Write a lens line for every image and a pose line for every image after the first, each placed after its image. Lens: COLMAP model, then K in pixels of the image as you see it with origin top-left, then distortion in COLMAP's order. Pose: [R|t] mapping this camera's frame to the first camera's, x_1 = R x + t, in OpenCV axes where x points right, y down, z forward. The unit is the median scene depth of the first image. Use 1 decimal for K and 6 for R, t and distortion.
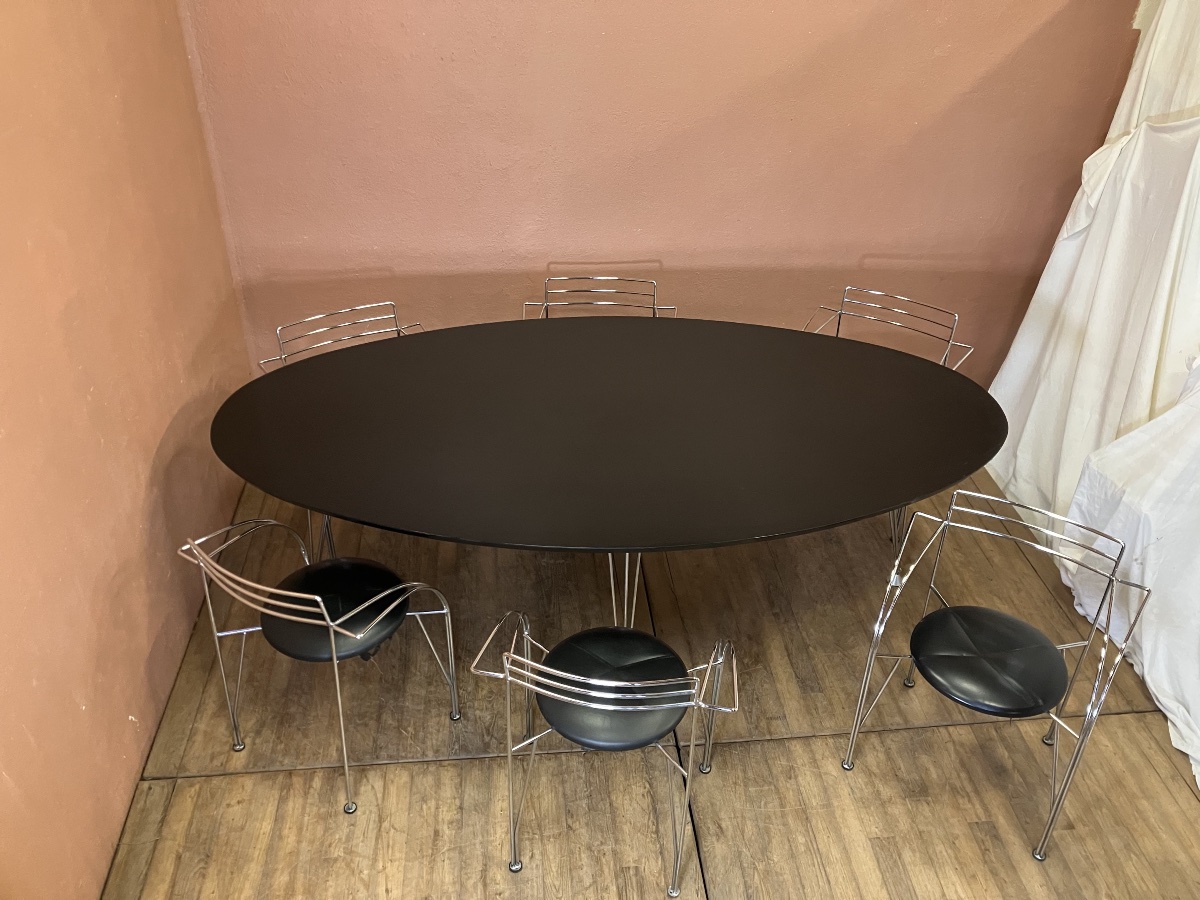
lens RADIAL K [[975.2, 0, 608.1], [0, 975.2, 442.8], [0, 0, 1]] dist [0.016454, 0.011996]
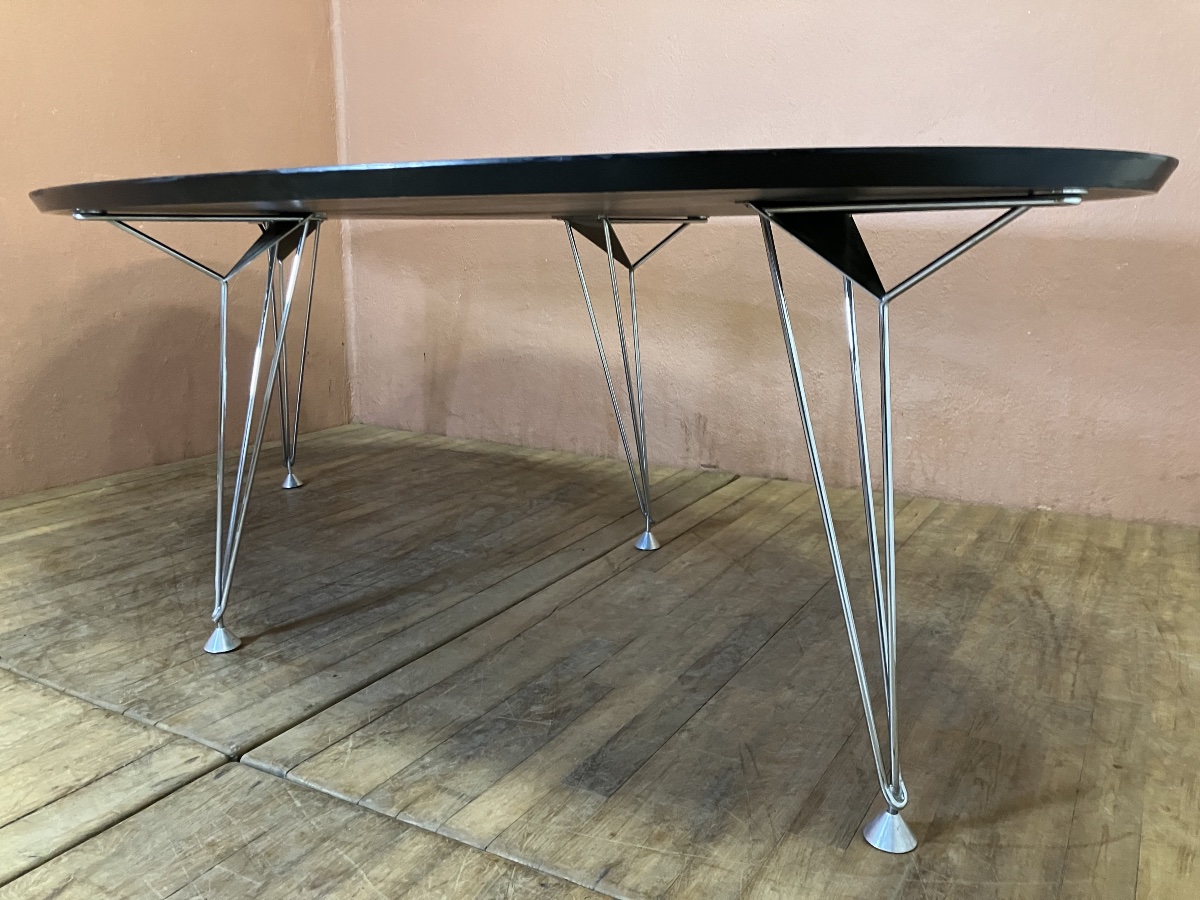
lens RADIAL K [[975.2, 0, 604.9], [0, 975.2, 454.1], [0, 0, 1]] dist [0.016454, 0.011996]
pose [[0.811769, 0.105644, -0.574344, 0.433804], [-0.312053, 0.909785, -0.273706, 0.239927], [0.493614, 0.401412, 0.771501, 0.644688]]
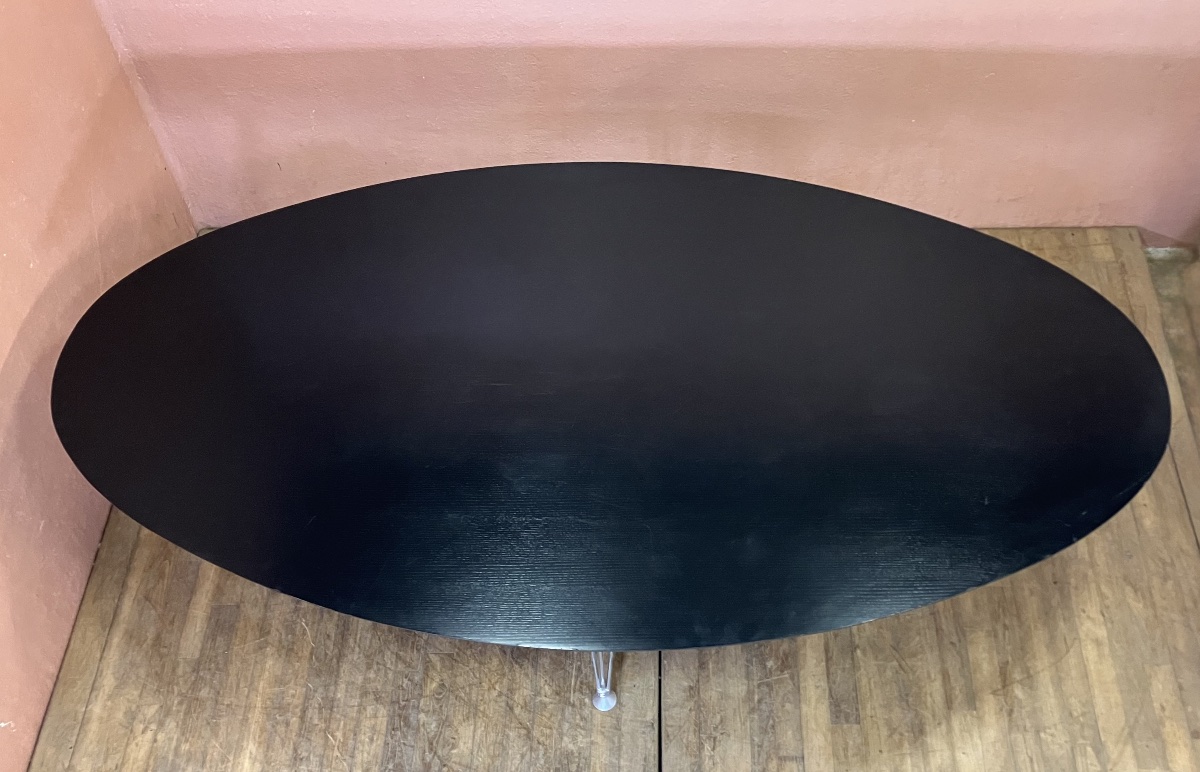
lens RADIAL K [[1181.5, 0, 636.7], [0, 1181.5, 403.1], [0, 0, 1]] dist [0.018472, 0.000000]
pose [[0.991925, 0.074101, -0.102928, 0.122683], [-0.031443, 0.929908, 0.366447, -0.324539], [0.122868, -0.360251, 0.924728, 0.200233]]
